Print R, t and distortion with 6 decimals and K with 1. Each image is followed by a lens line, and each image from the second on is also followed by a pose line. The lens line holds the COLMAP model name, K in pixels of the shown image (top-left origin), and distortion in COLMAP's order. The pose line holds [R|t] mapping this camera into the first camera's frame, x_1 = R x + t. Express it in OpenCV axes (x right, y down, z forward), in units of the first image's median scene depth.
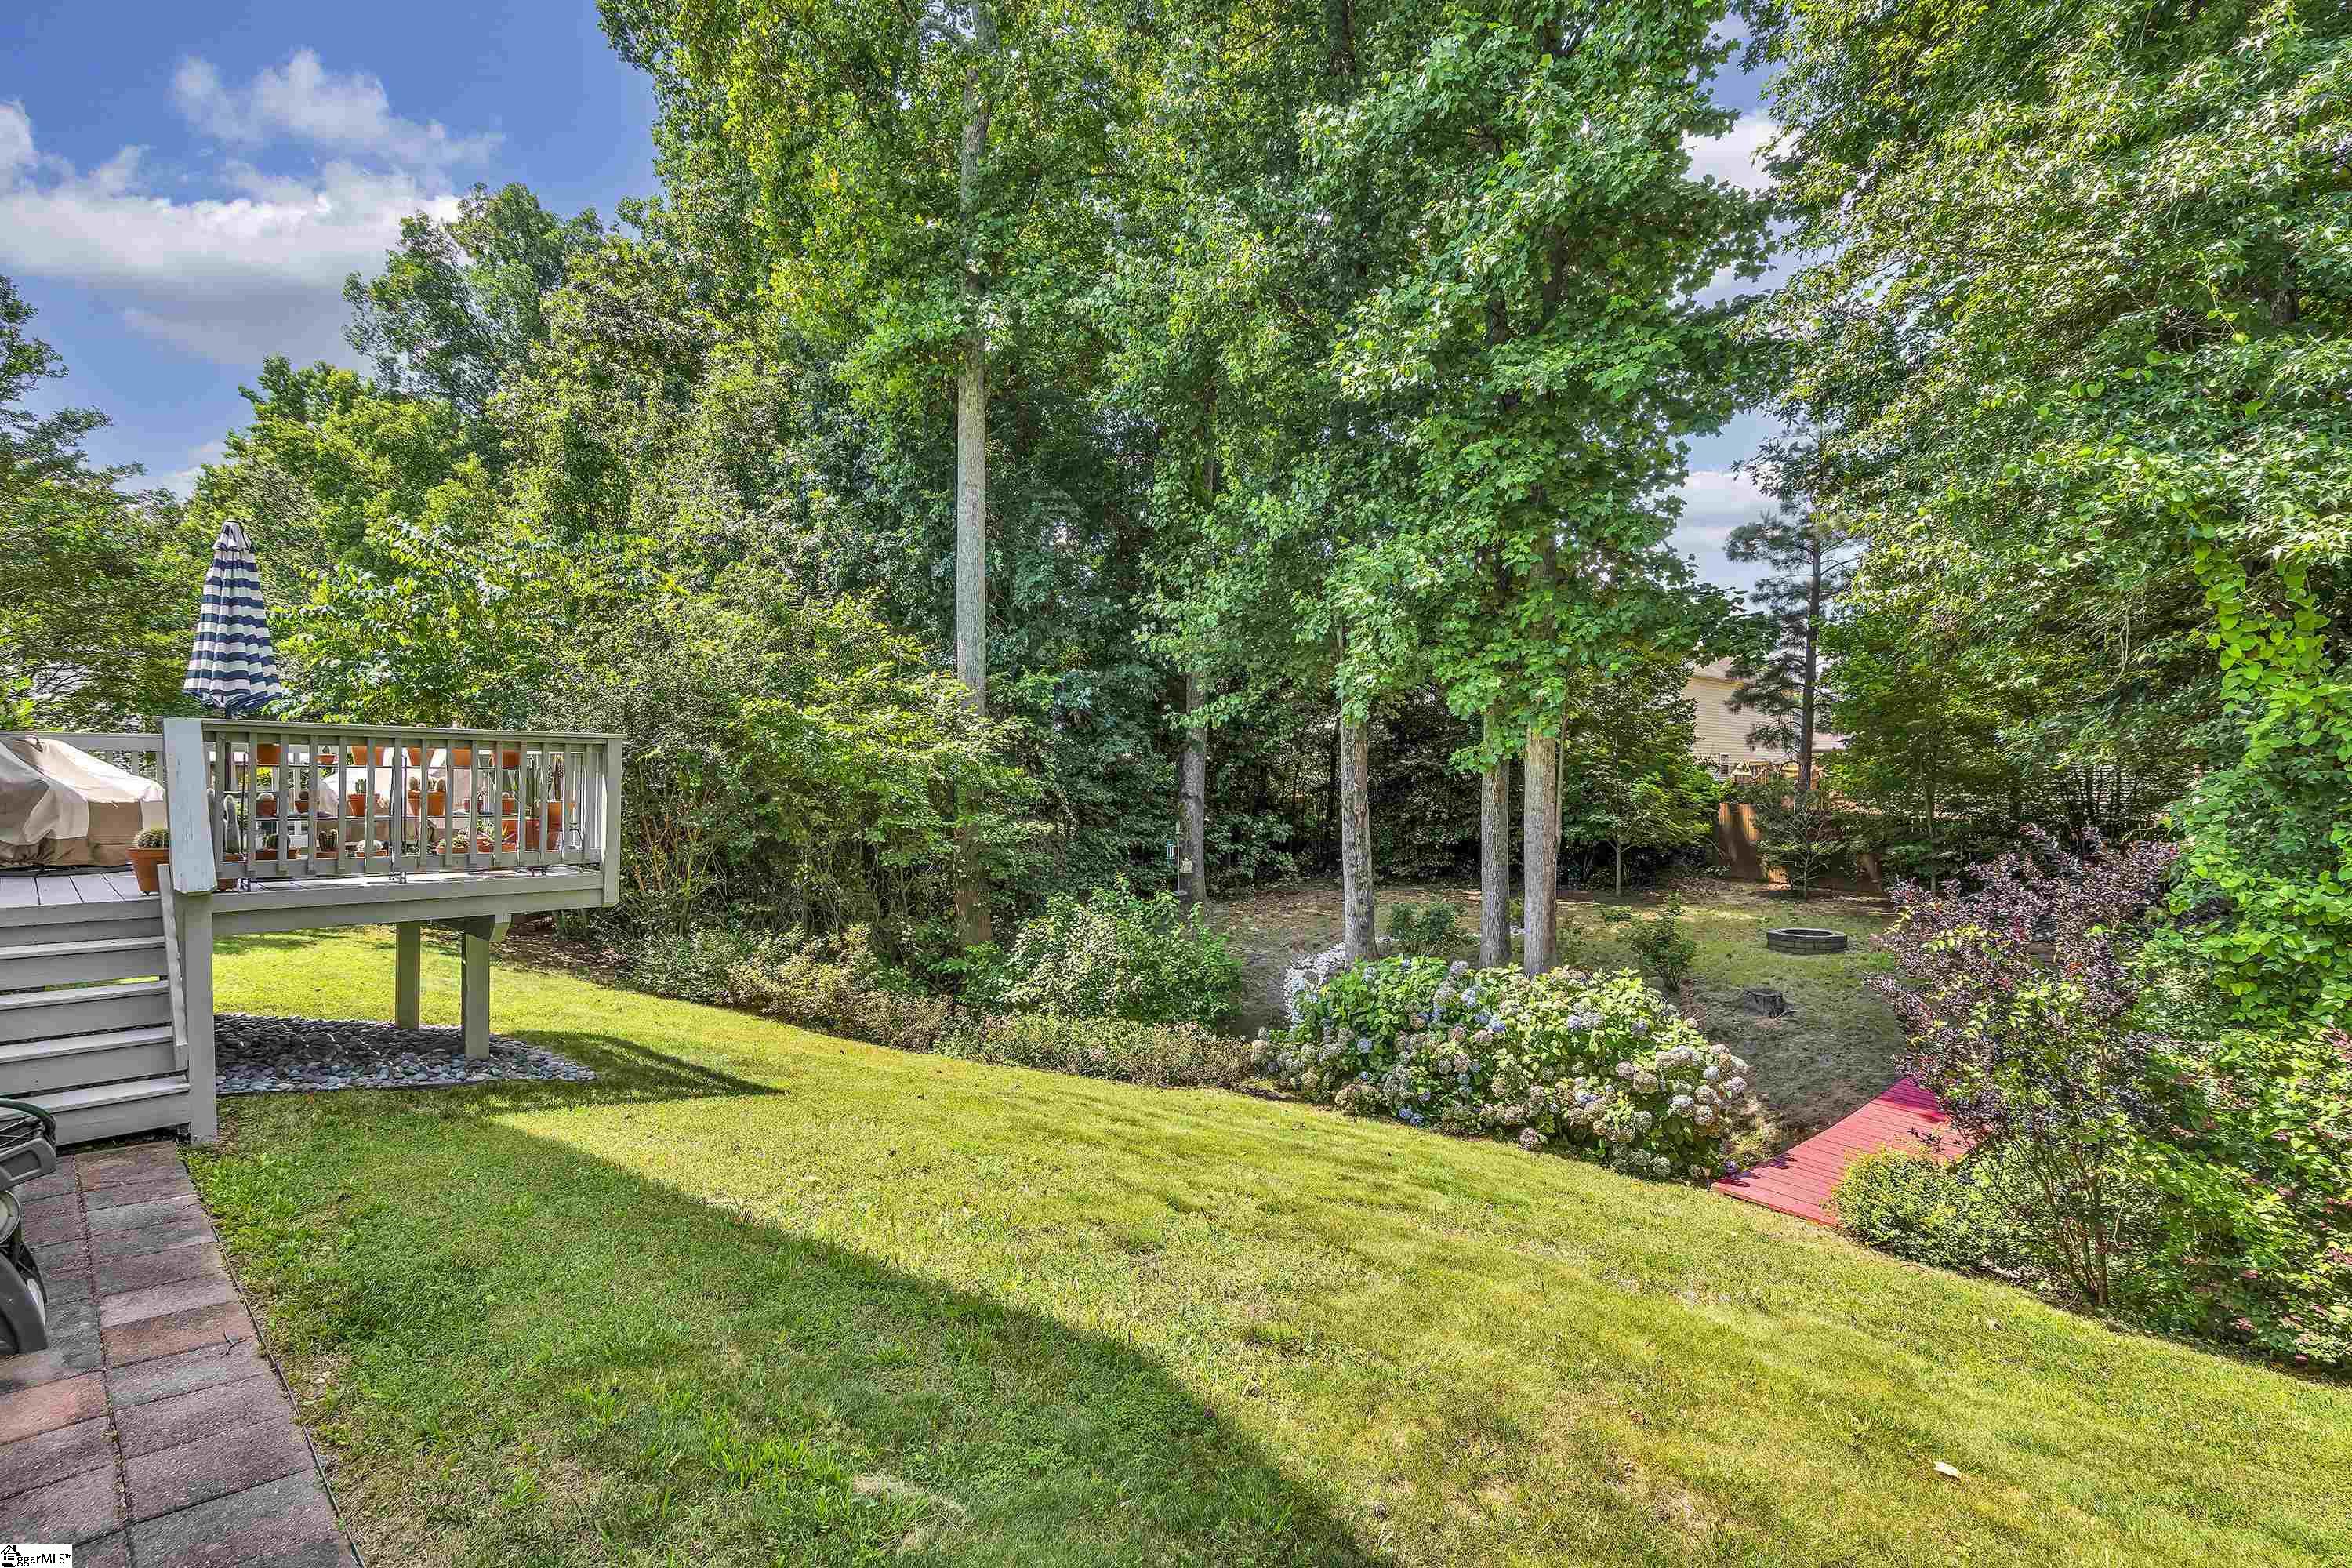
lens RADIAL K [[1086.0, 0, 1181.5], [0, 1086.0, 787.5], [0, 0, 1]] dist [-0.000413, 0.001505]
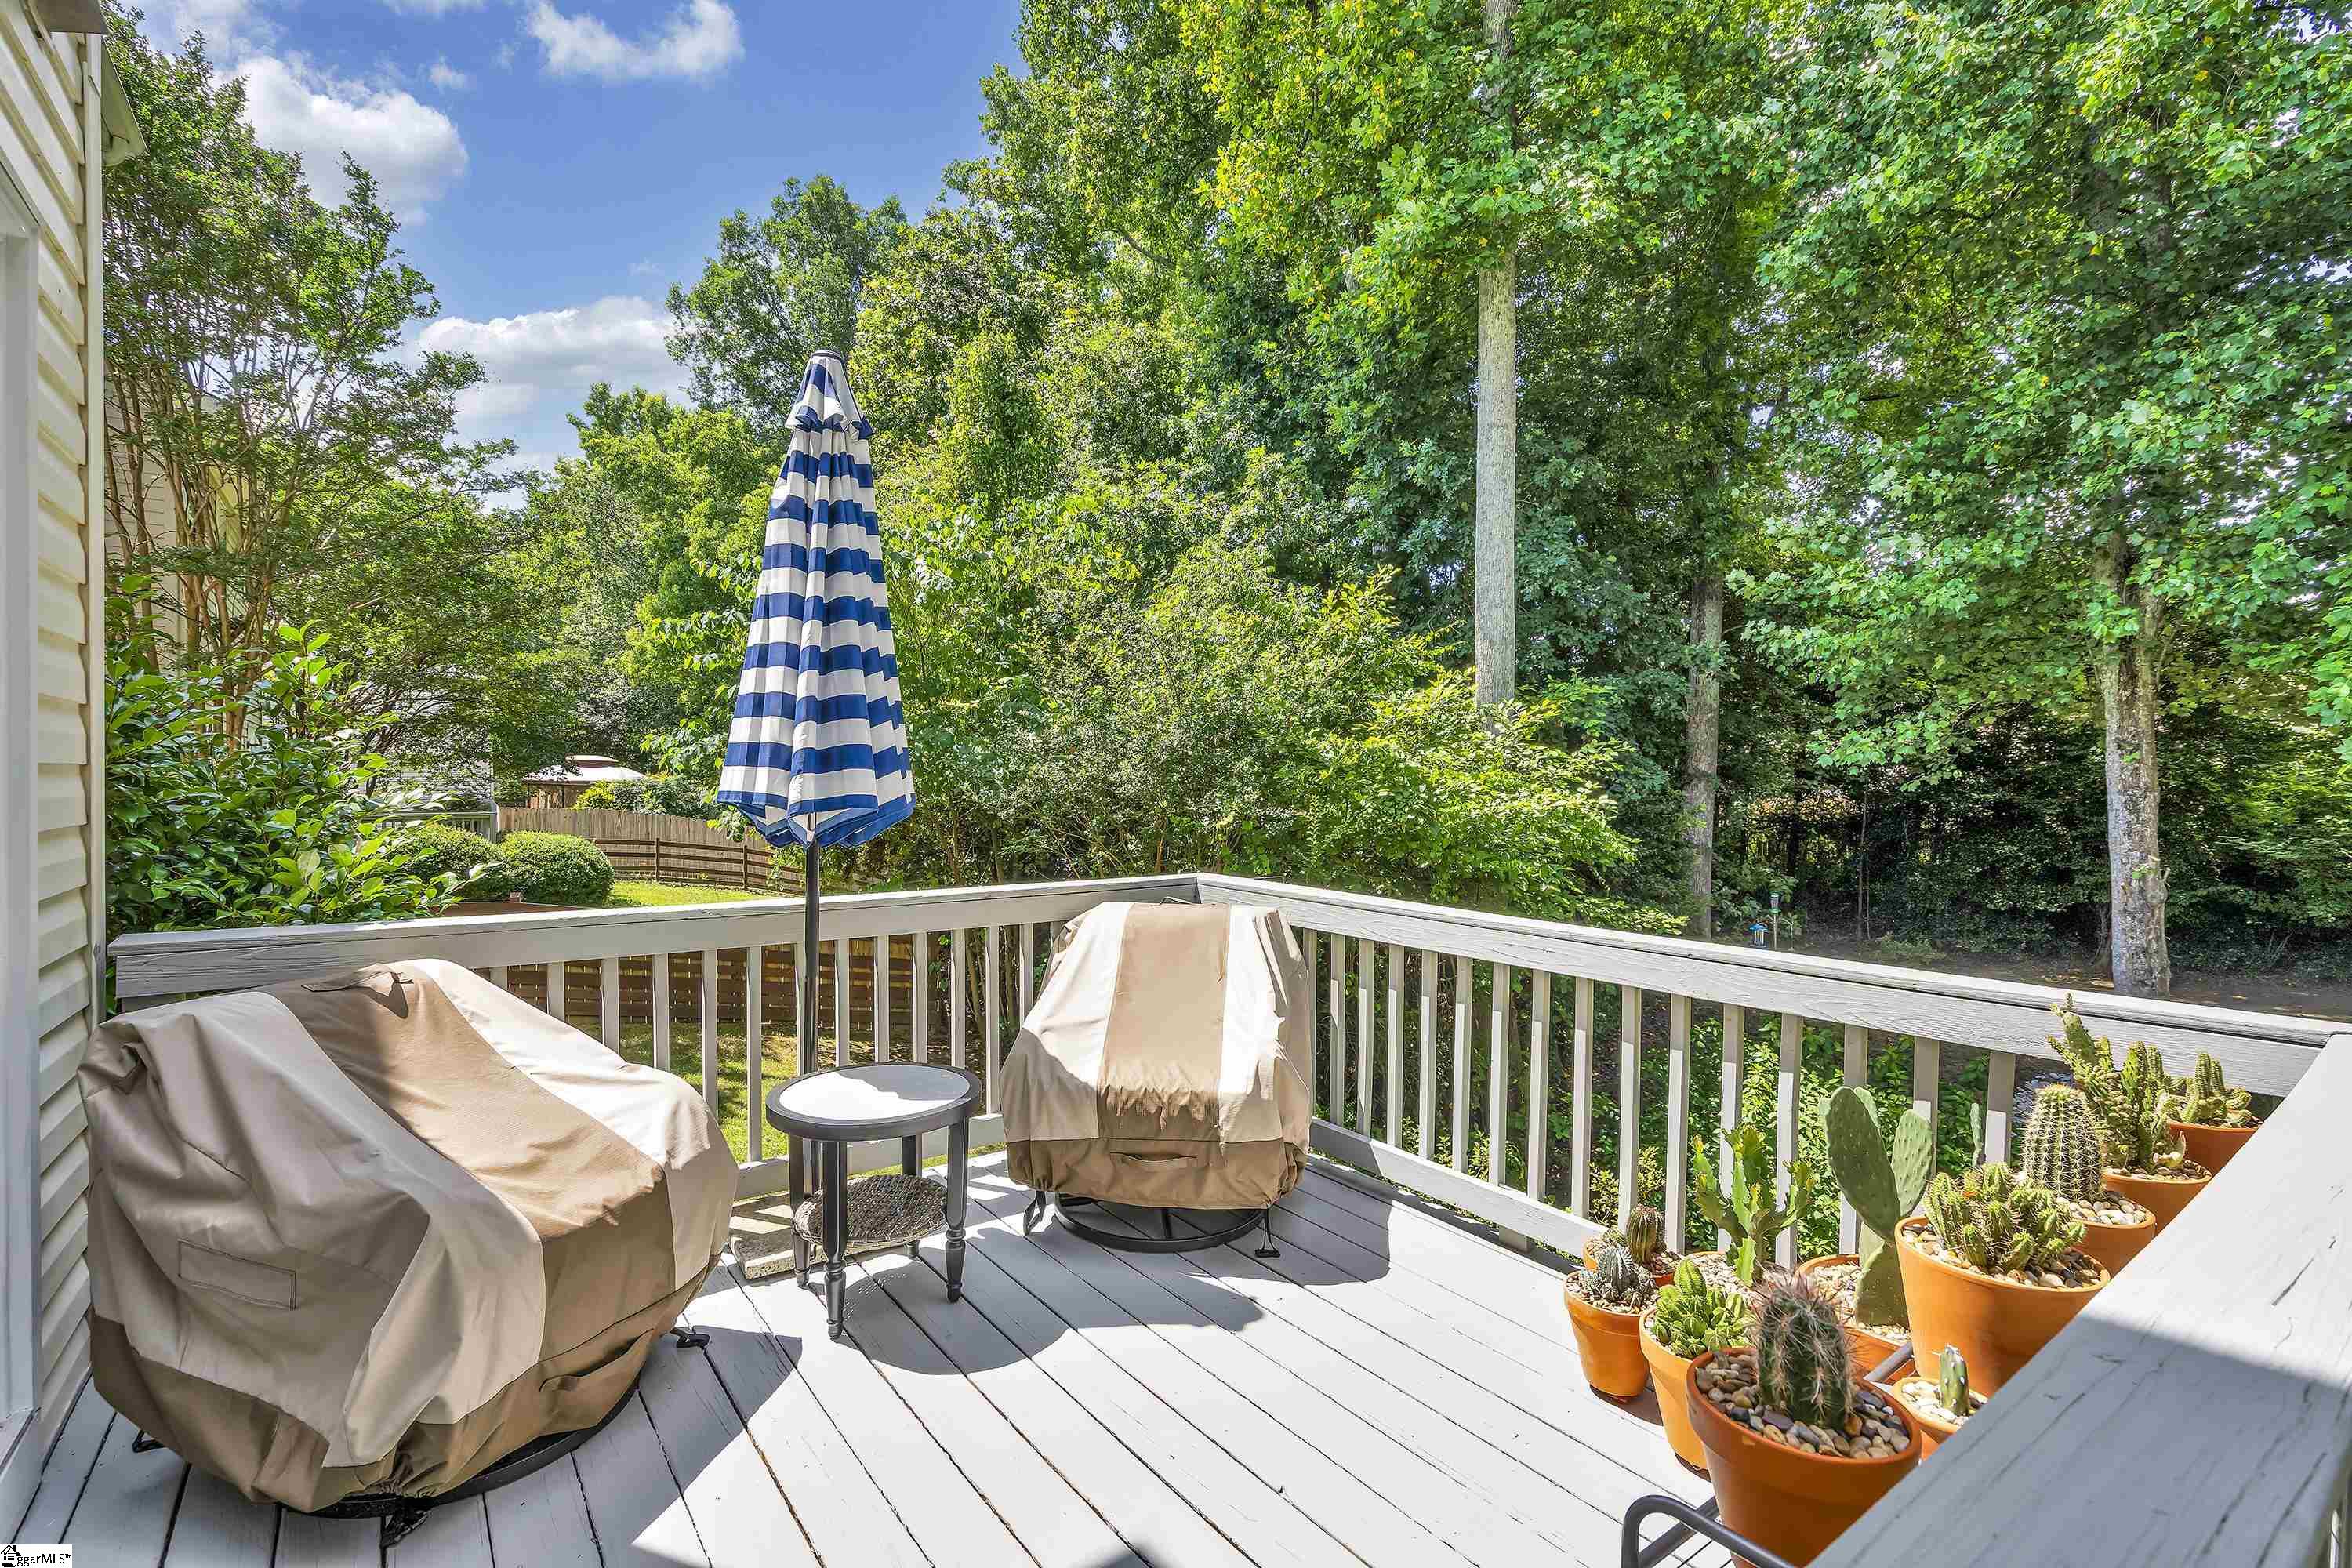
lens RADIAL K [[1086.0, 0, 1169.8], [0, 1086.0, 782.2], [0, 0, 1]] dist [-0.000413, 0.001505]
pose [[0.981167, 0.004375, -0.193111, -0.157625], [-0.005665, 0.999965, -0.006127, -0.021343], [0.193078, 0.007106, 0.981158, 0.150129]]
